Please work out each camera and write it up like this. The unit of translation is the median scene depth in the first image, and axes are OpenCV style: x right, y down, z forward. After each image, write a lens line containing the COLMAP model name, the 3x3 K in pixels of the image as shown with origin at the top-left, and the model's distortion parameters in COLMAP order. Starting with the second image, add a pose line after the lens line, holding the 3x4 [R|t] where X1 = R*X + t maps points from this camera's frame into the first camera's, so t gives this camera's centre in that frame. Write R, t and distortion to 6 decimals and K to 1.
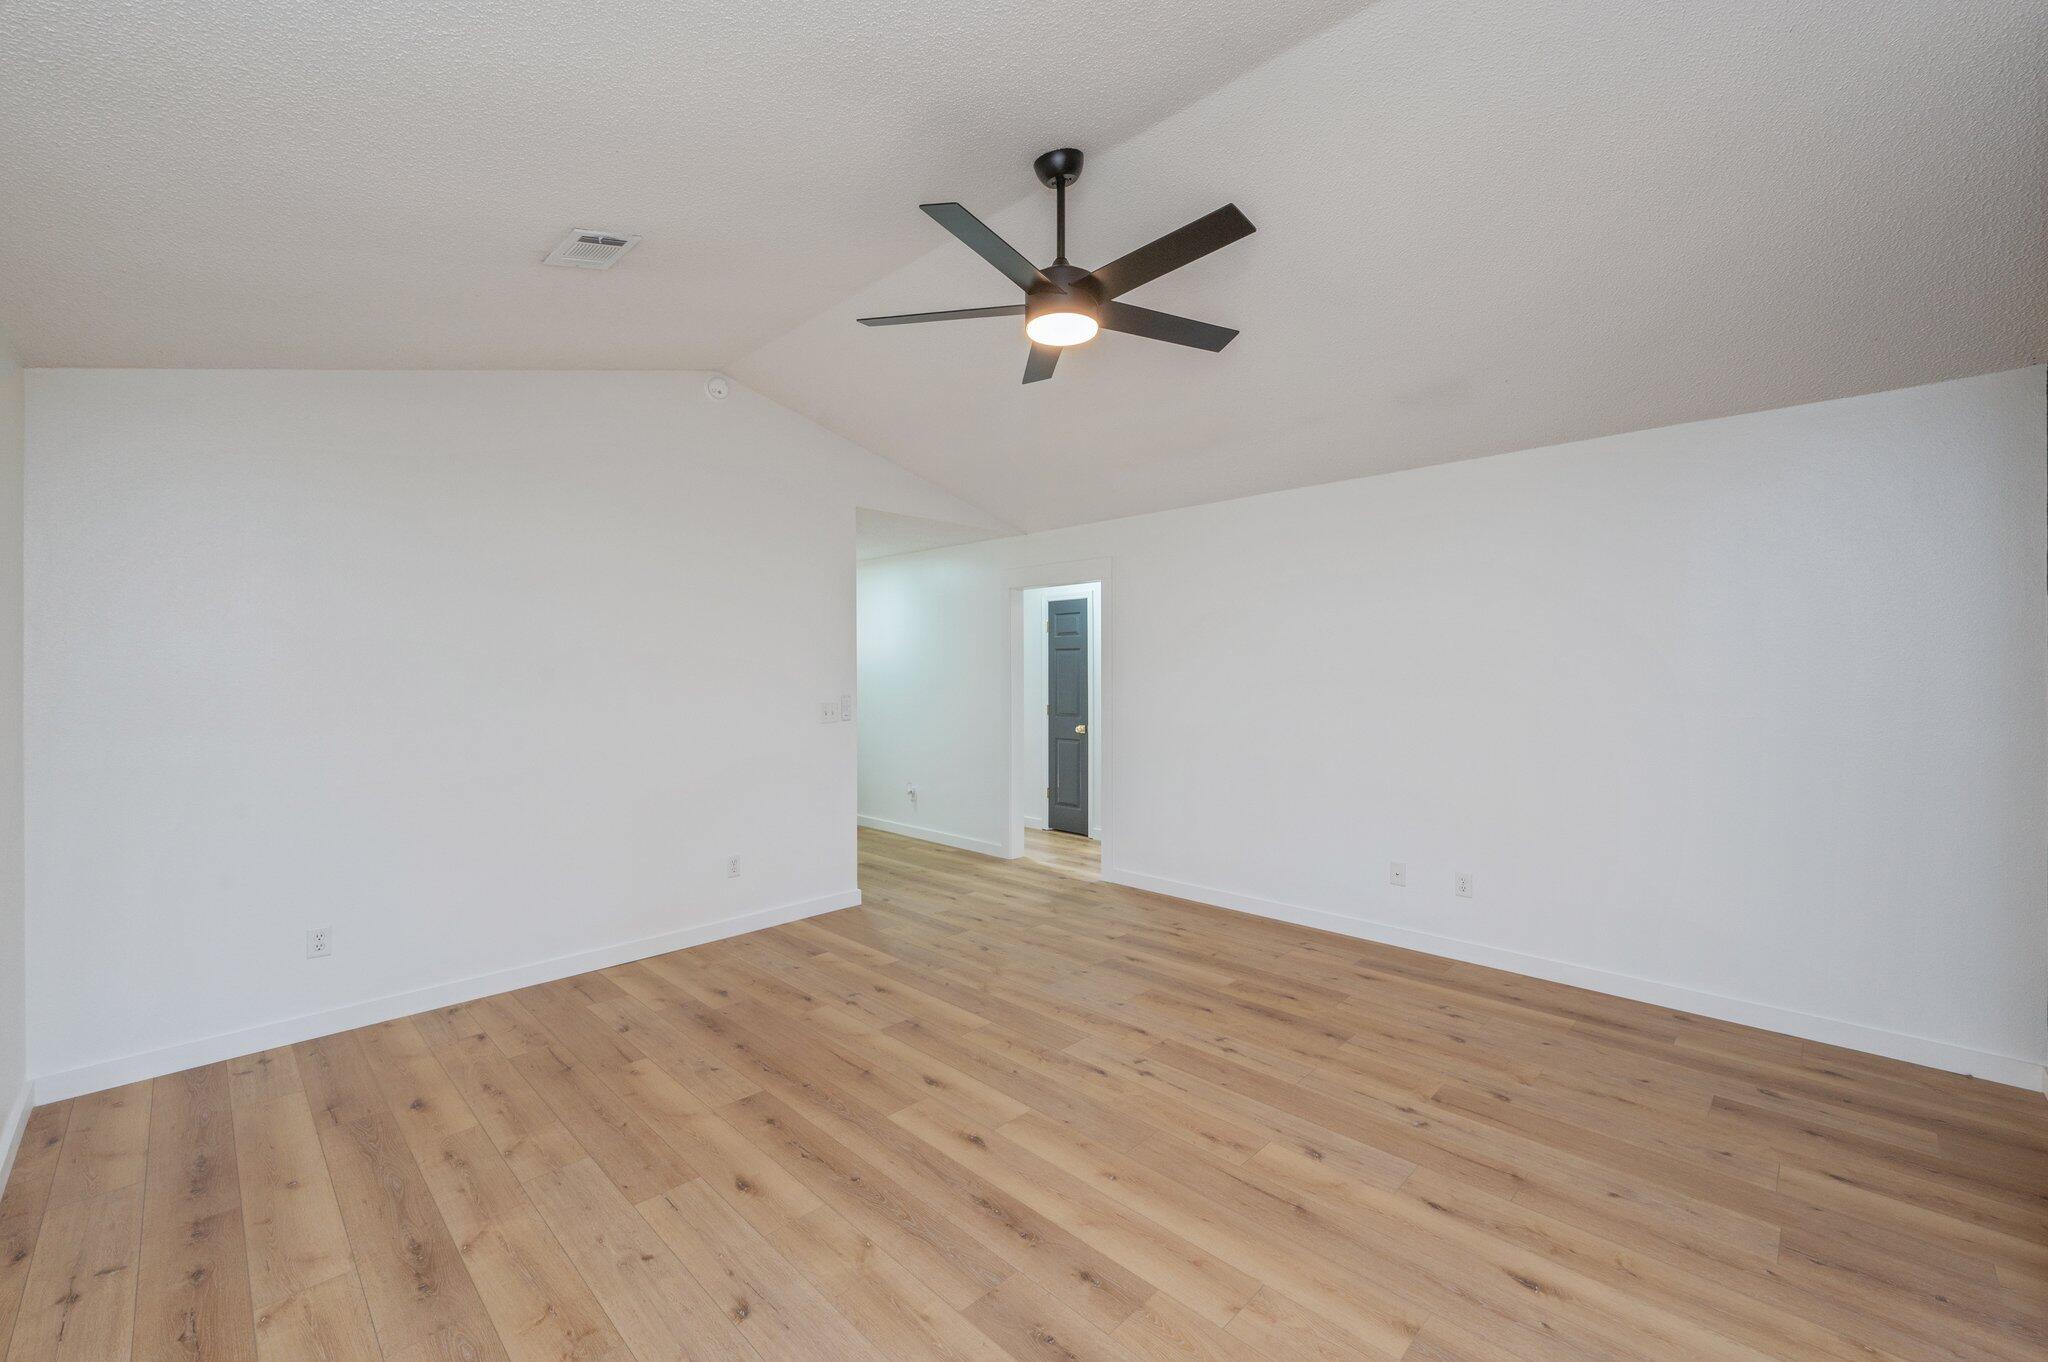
lens RADIAL K [[832.0, 0, 1035.4], [0, 832.0, 691.0], [0, 0, 1]] dist [0.003679, 0.000128]
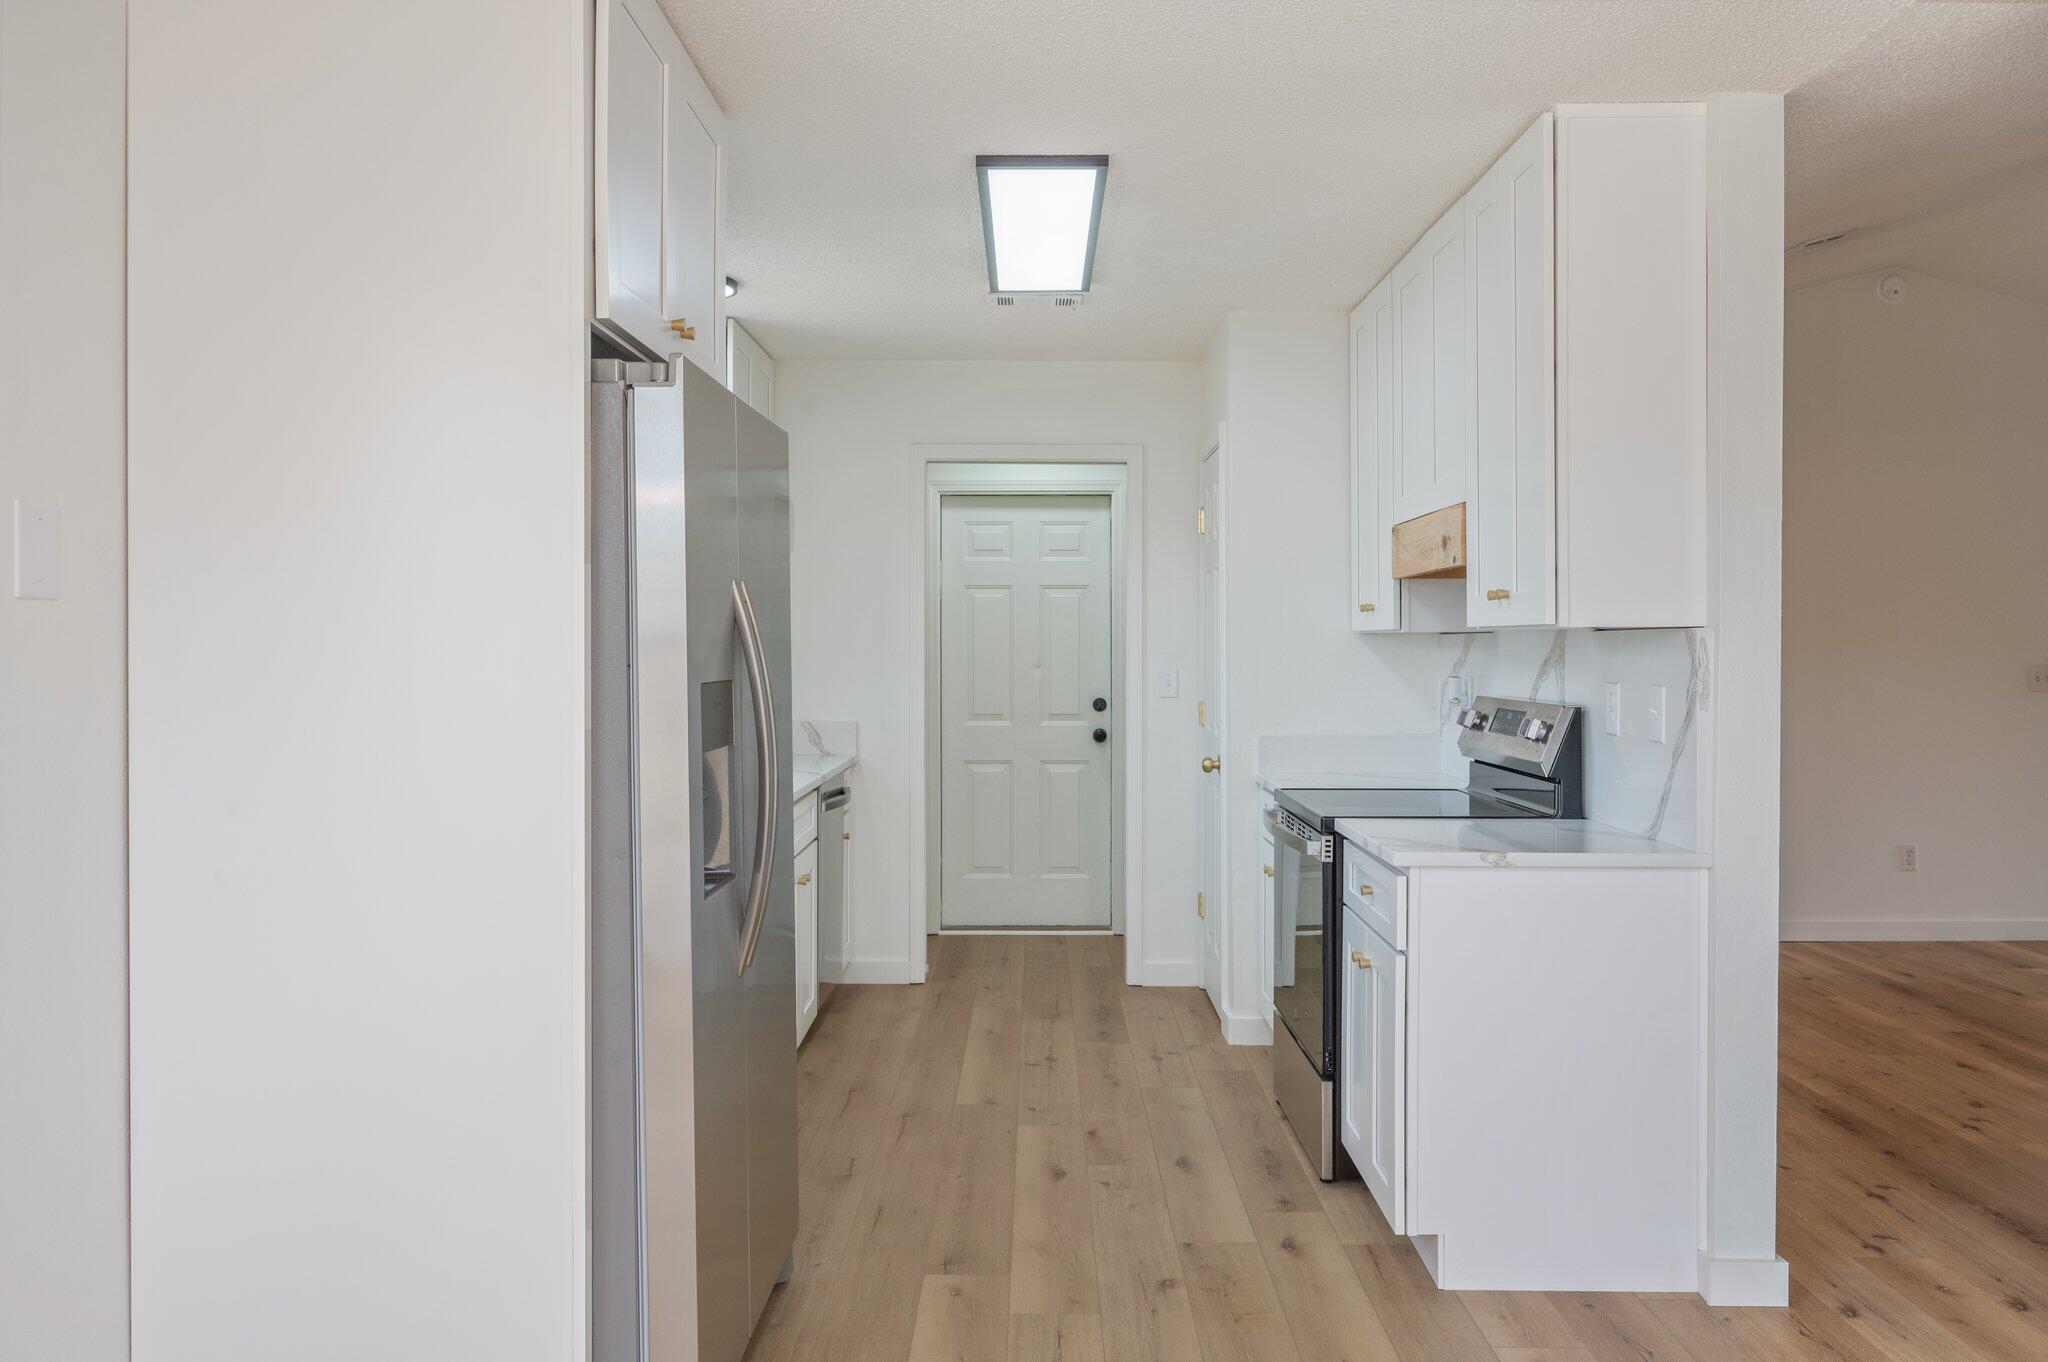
lens RADIAL K [[1553.0, 0, 1024.0], [0, 1553.0, 651.3], [0, 0, 1]] dist [0.001237, -0.000957]
pose [[0.690083, 0.008316, -0.723682, 0.218047], [-0.022227, 0.999706, -0.009708, 0.053224], [0.723388, 0.022784, 0.690065, -1.032363]]
